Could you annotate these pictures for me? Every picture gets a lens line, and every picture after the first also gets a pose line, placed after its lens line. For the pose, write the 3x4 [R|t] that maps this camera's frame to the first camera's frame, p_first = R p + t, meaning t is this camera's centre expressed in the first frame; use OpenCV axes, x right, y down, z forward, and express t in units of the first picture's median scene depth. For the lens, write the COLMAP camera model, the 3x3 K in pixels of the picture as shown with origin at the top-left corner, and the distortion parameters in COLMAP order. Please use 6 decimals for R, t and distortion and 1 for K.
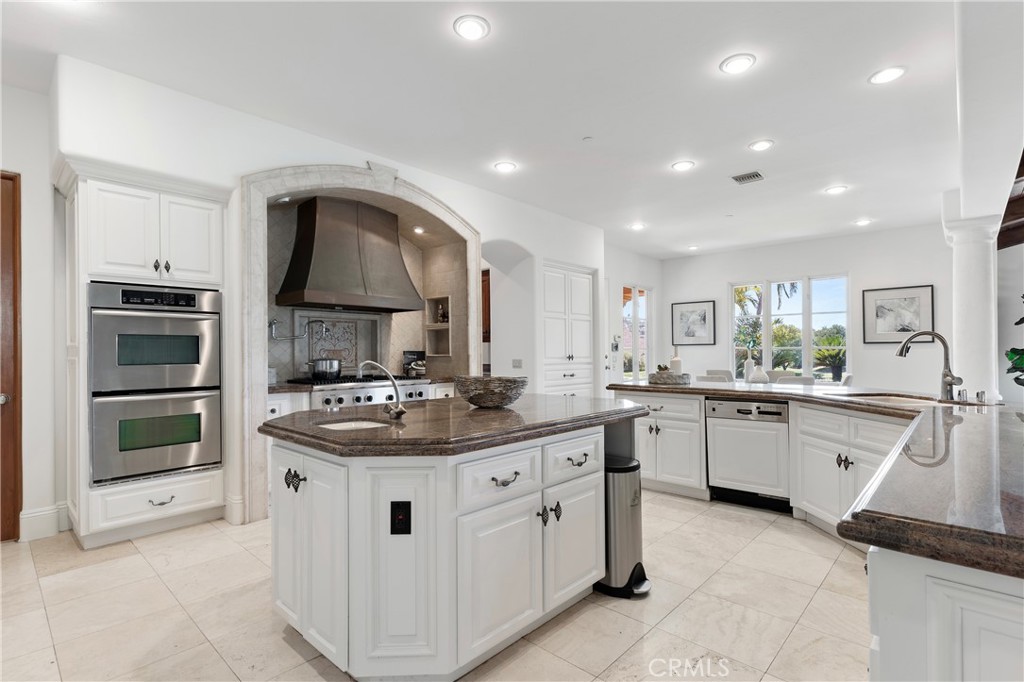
lens RADIAL K [[489.4, 0, 522.4], [0, 489.4, 350.0], [0, 0, 1]] dist [0.001660, 0.000439]
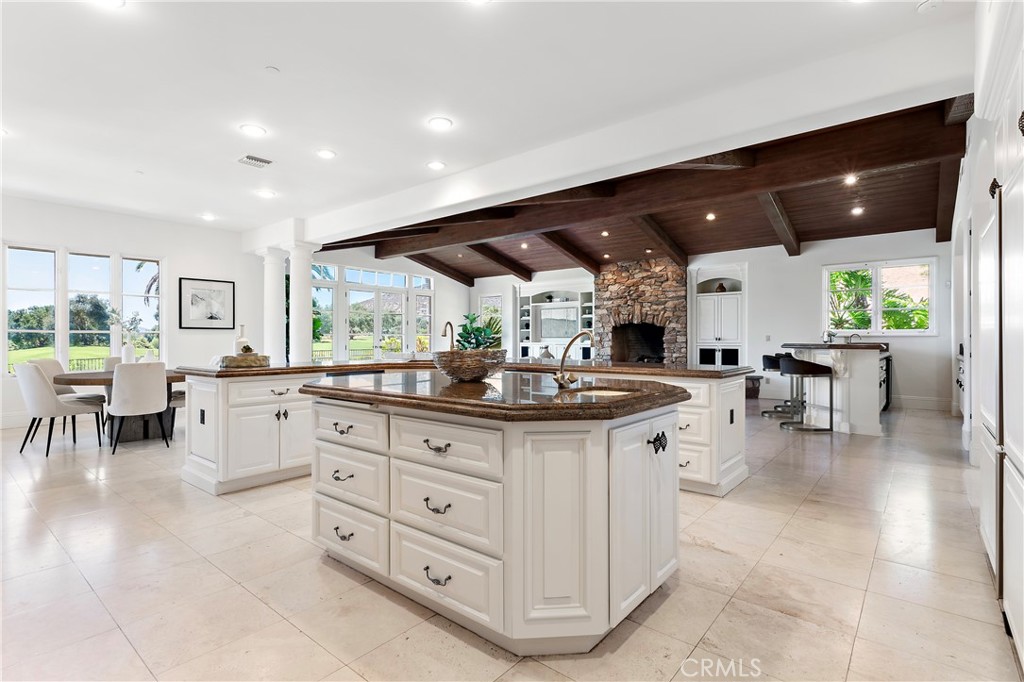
lens RADIAL K [[489.4, 0, 494.2], [0, 489.4, 343.4], [0, 0, 1]] dist [0.001660, 0.000439]
pose [[-0.018585, -0.004330, 0.999818, -0.511773], [-0.003015, 0.999986, 0.004275, 0.017393], [-0.999823, -0.002935, -0.018597, 0.467402]]
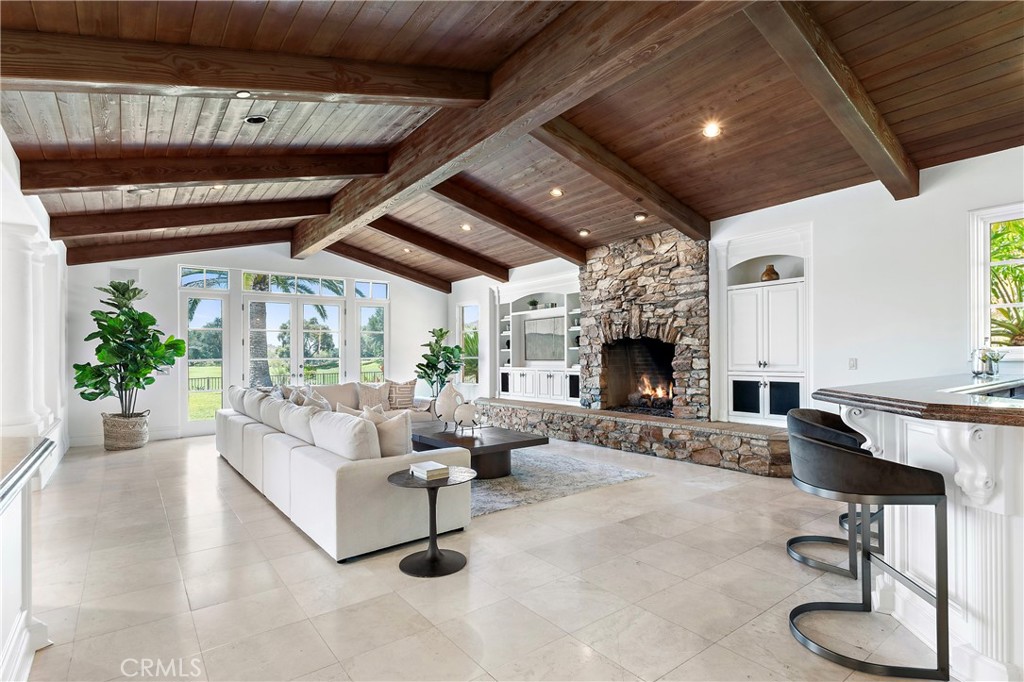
lens RADIAL K [[489.4, 0, 518.8], [0, 489.4, 356.5], [0, 0, 1]] dist [0.001660, 0.000439]
pose [[0.175335, 0.002585, 0.984505, 0.225025], [0.004682, 0.999983, -0.003460, -0.010124], [-0.984498, 0.005216, 0.175320, -0.098646]]
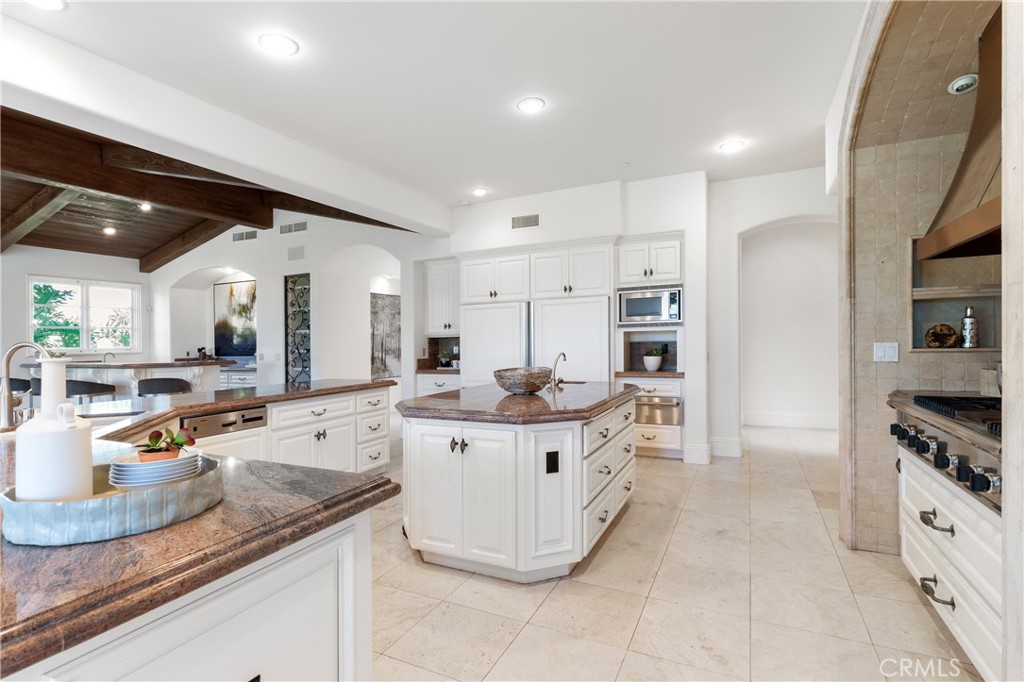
lens RADIAL K [[489.4, 0, 511.9], [0, 489.4, 330.1], [0, 0, 1]] dist [0.001660, 0.000439]
pose [[-0.963922, 0.020169, -0.265421, 0.143885], [0.027005, 0.999390, -0.022129, -0.009580], [0.264812, -0.028498, -0.963879, 1.080526]]
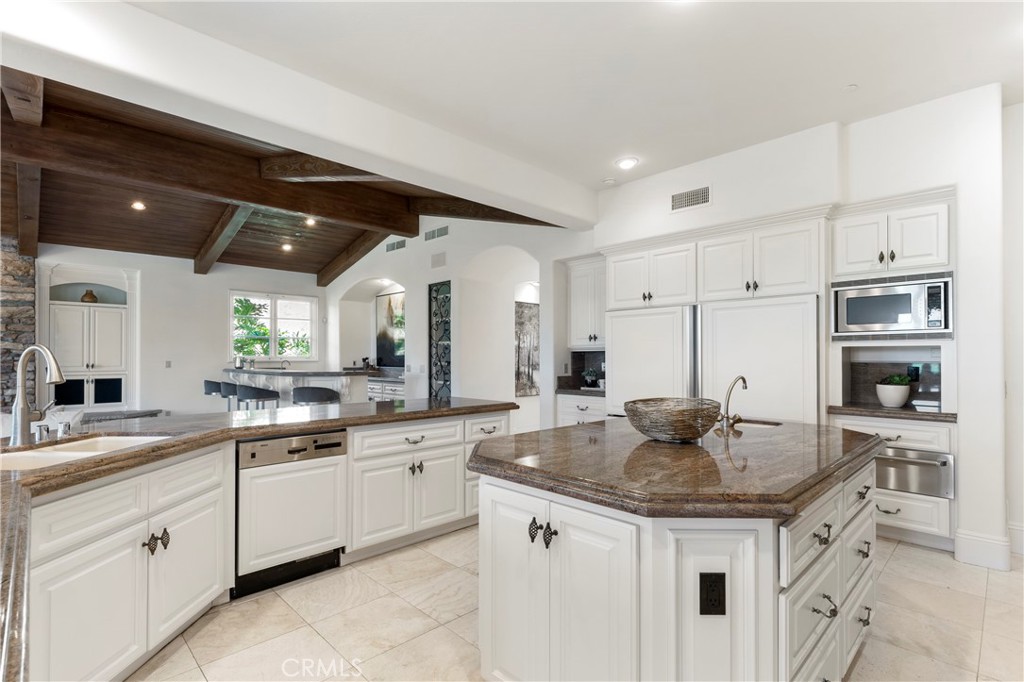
lens RADIAL K [[489.4, 0, 523.4], [0, 489.4, 339.6], [0, 0, 1]] dist [0.001660, 0.000439]
pose [[-0.998359, 0.007813, 0.056727, 0.061444], [0.005611, 0.999229, -0.038869, -0.008227], [-0.056987, -0.038486, -0.997633, 0.882652]]
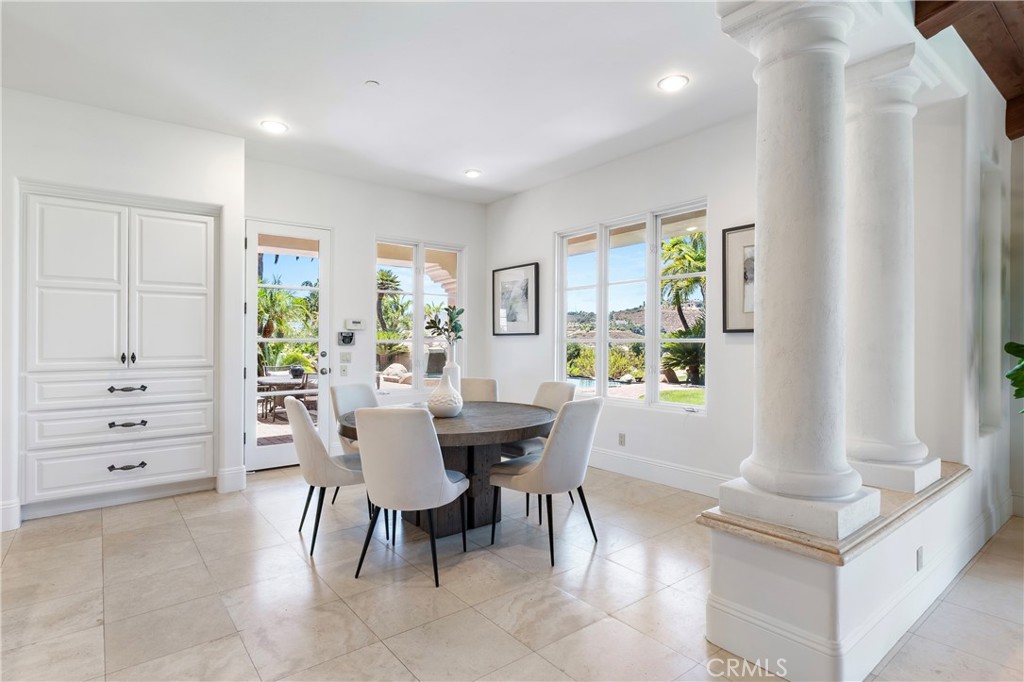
lens RADIAL K [[531.5, 0, 514.8], [0, 531.5, 334.4], [0, 0, 1]] dist [0.005357, 0.000279]
pose [[0.986952, -0.001247, -0.161013, 0.781497], [-0.000284, 0.999955, -0.009485, -0.007376], [0.161018, 0.009407, 0.986907, 0.560030]]
